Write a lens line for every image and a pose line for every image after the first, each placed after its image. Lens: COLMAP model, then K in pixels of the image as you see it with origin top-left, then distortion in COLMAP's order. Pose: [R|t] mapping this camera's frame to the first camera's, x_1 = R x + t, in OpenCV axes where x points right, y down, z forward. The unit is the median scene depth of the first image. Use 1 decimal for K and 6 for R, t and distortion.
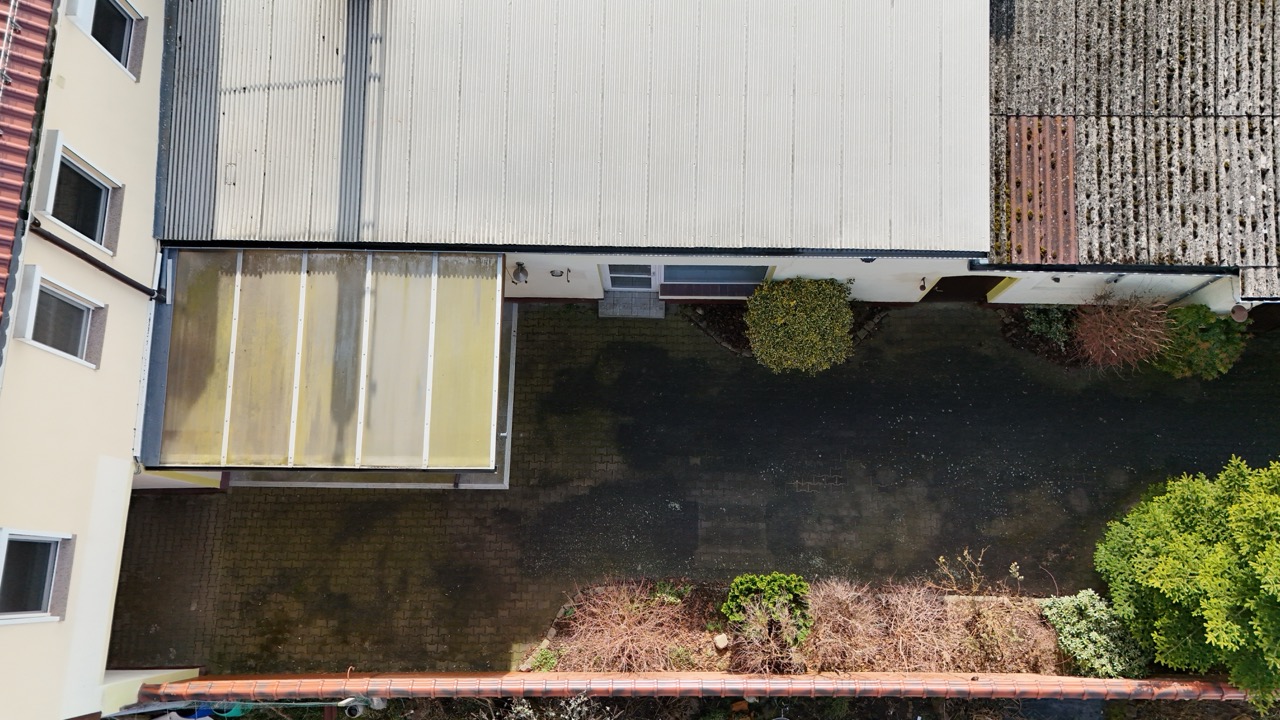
lens RADIAL K [[933.1, 0, 637.7], [0, 933.1, 354.8], [0, 0, 1]] dist [0.080530, -0.076971]
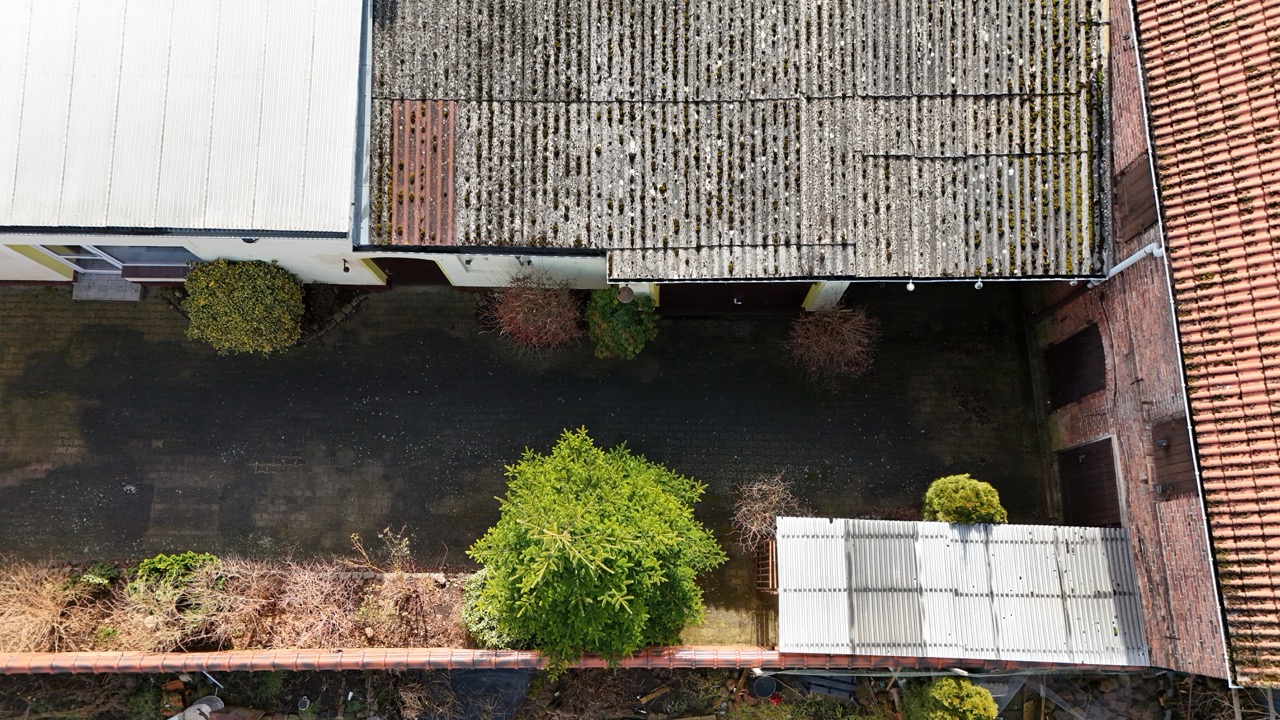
lens RADIAL K [[933.1, 0, 640.9], [0, 933.1, 358.0], [0, 0, 1]] dist [0.080530, -0.076971]
pose [[0.999997, -0.002530, 0.000440, 0.626418], [0.002528, 0.999985, 0.004797, 0.020078], [-0.000452, -0.004796, 0.999988, -0.014074]]
